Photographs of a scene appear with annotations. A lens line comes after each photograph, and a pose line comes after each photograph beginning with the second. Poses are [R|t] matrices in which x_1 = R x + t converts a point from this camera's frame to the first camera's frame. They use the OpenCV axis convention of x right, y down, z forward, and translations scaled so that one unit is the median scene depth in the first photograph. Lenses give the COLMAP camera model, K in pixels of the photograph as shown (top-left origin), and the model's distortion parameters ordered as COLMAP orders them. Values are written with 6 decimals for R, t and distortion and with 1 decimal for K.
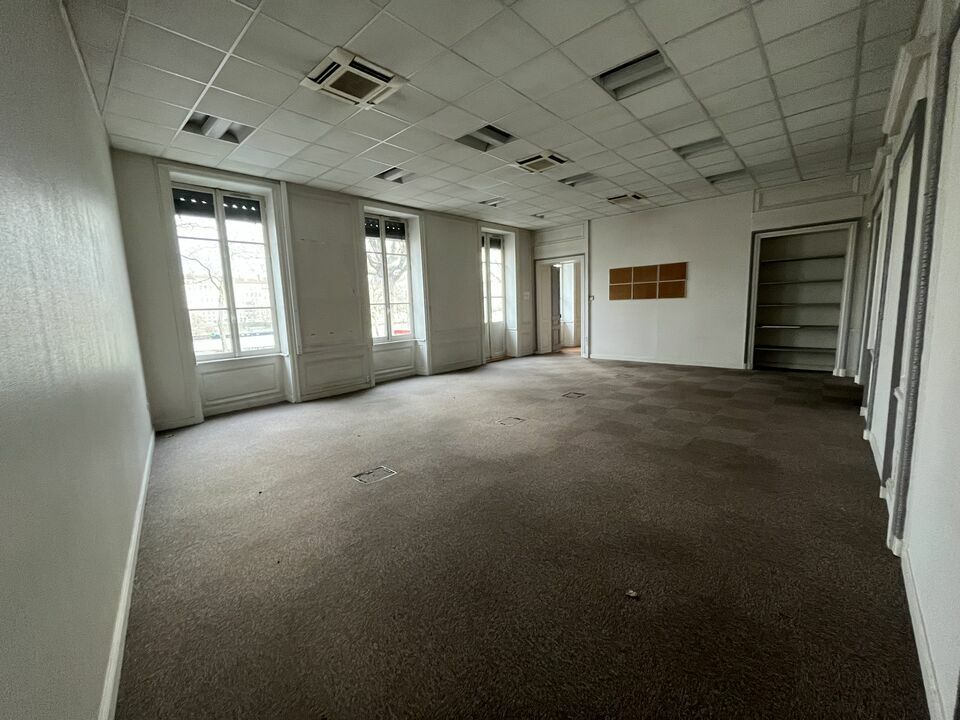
lens RADIAL K [[386.9, 0, 477.2], [0, 386.9, 357.7], [0, 0, 1]] dist [-0.000517, -0.000120]
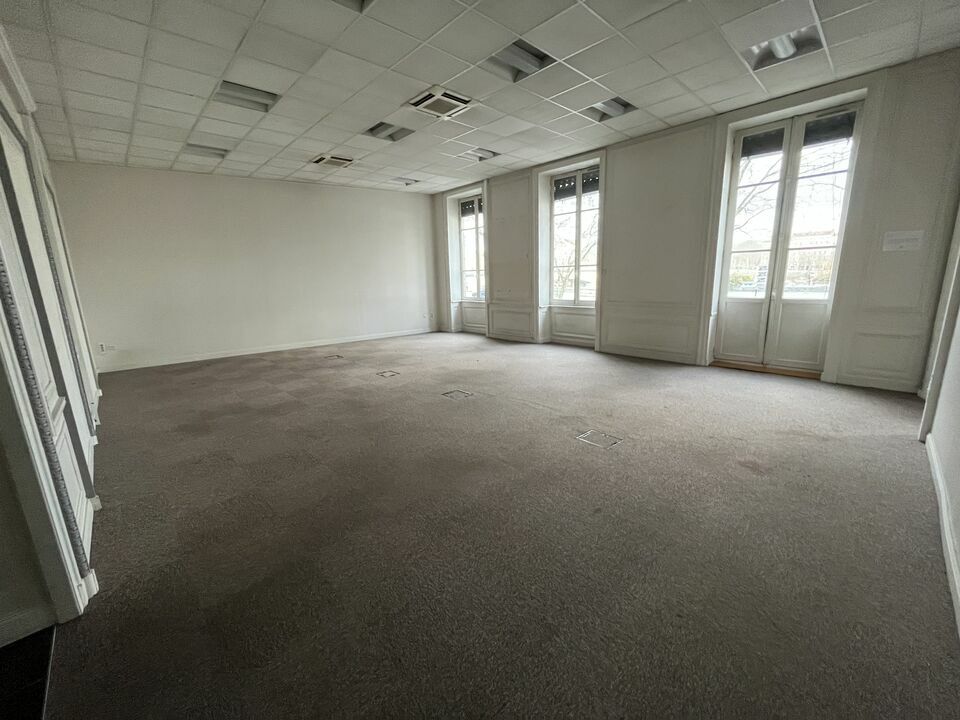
lens RADIAL K [[386.9, 0, 477.2], [0, 386.9, 357.7], [0, 0, 1]] dist [-0.000517, -0.000120]
pose [[-0.071723, 0.249586, -0.965693, 0.794813], [-0.101625, 0.961319, 0.256003, -0.146607], [0.992234, 0.116500, -0.043584, 0.855872]]
